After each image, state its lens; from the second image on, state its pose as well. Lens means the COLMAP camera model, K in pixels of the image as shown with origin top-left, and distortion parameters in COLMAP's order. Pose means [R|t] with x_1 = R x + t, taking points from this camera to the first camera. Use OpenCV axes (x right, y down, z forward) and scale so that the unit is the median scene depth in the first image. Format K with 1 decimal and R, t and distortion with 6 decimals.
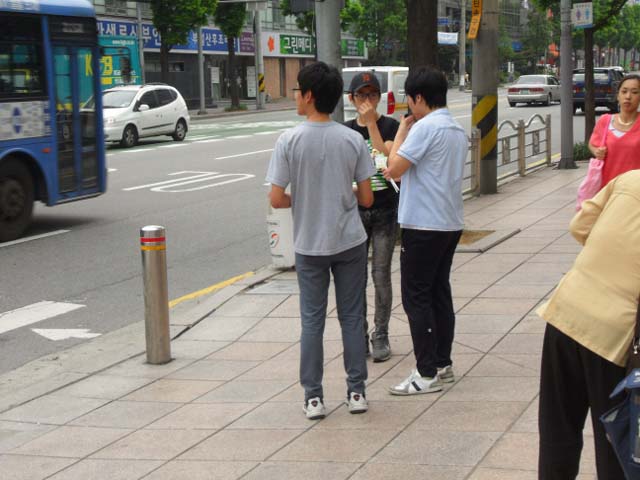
lens RADIAL K [[1106.5, 0, 320.2], [0, 1106.5, 240.8], [0, 0, 1]] dist [0.112770, 0.000000]
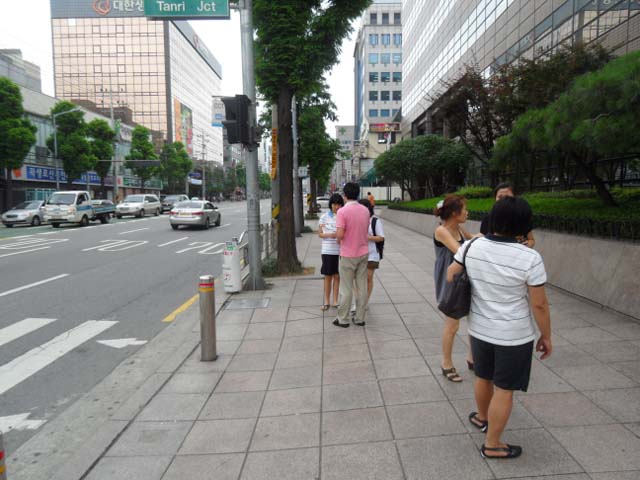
lens RADIAL K [[453.2, 0, 319.6], [0, 453.2, 238.6], [0, 0, 1]] dist [0.004103, -0.000099]
pose [[0.924492, -0.012908, 0.380984, -0.248143], [0.035703, 0.997965, -0.052824, -0.027058], [-0.379527, 0.062438, 0.923071, 0.312798]]
